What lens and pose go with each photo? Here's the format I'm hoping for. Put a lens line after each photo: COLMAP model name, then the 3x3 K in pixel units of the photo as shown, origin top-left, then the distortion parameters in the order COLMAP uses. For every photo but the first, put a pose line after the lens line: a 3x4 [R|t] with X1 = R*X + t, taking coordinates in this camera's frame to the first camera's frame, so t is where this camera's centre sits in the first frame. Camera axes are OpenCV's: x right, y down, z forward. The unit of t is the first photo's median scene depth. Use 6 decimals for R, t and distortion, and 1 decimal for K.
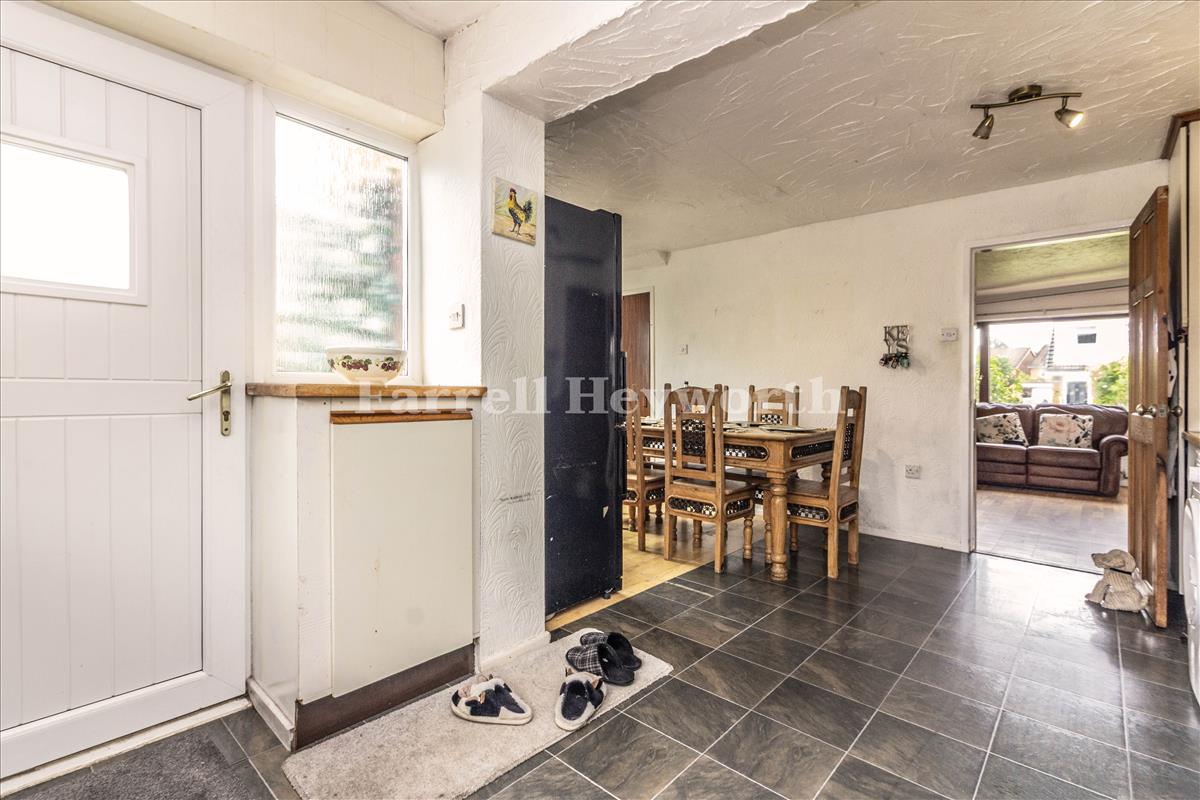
lens RADIAL K [[551.9, 0, 600.0], [0, 551.9, 400.0], [0, 0, 1]] dist [-0.000456, 0.000021]
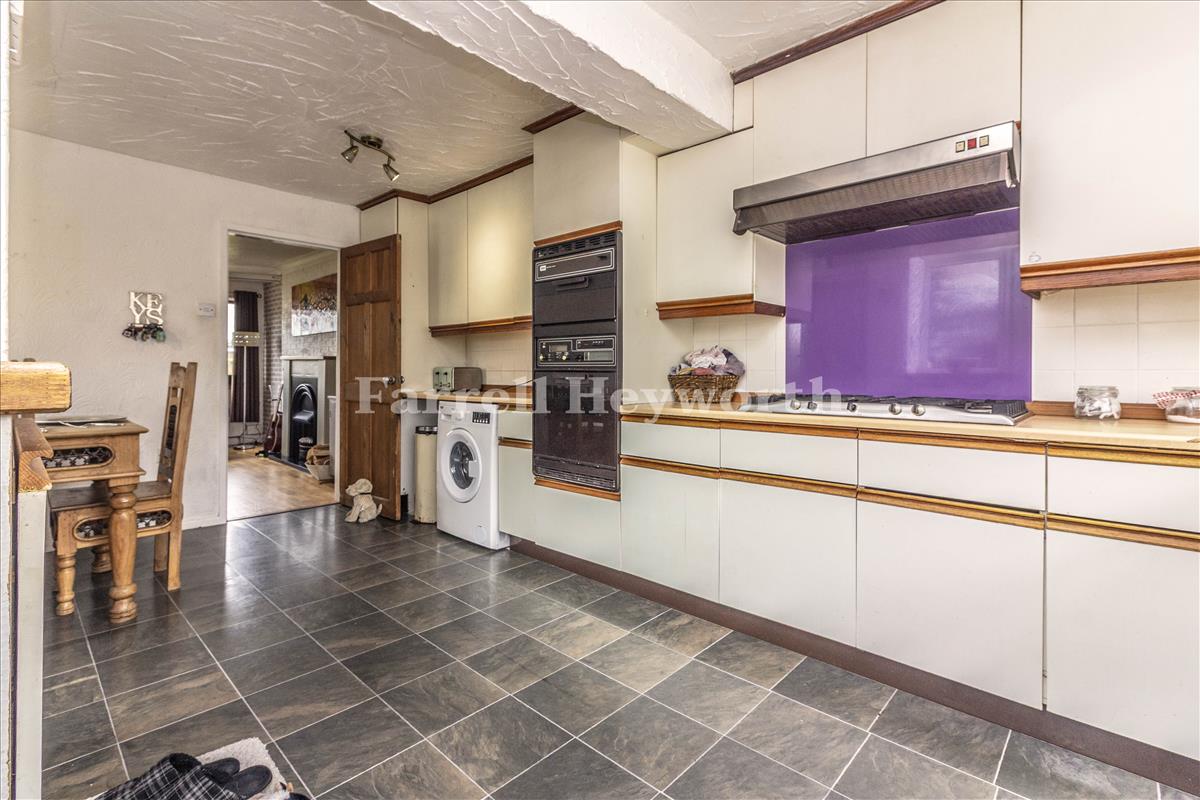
lens RADIAL K [[549.5, 0, 588.9], [0, 549.5, 370.2], [0, 0, 1]] dist [0.000139, -0.000164]
pose [[0.023199, -0.008826, 0.999692, -0.499841], [0.014390, 0.999860, 0.008494, -0.012776], [-0.999627, 0.014189, 0.023323, 0.432535]]
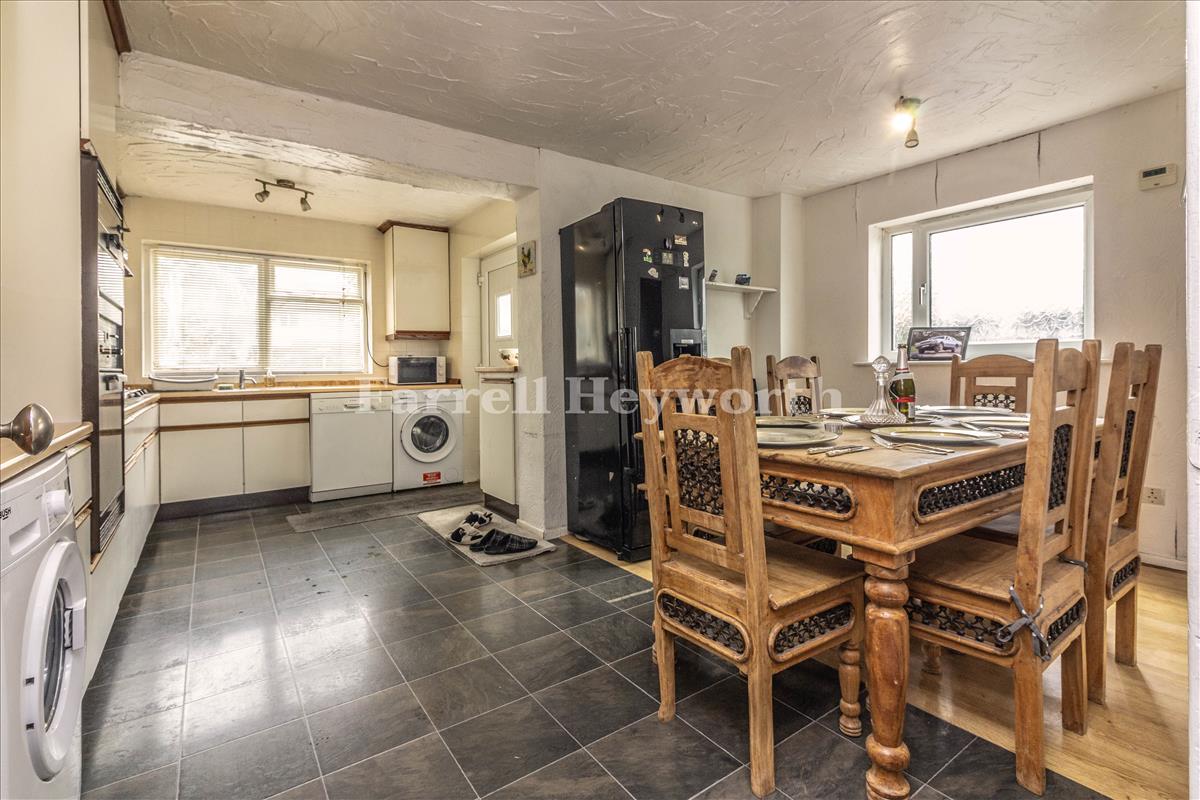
lens RADIAL K [[549.5, 0, 588.9], [0, 549.5, 370.2], [0, 0, 1]] dist [0.000139, -0.000164]
pose [[-0.230487, -0.006442, -0.973054, 1.194831], [-0.012697, 0.999913, -0.003612, -0.007578], [0.972993, 0.011523, -0.230549, 1.315307]]
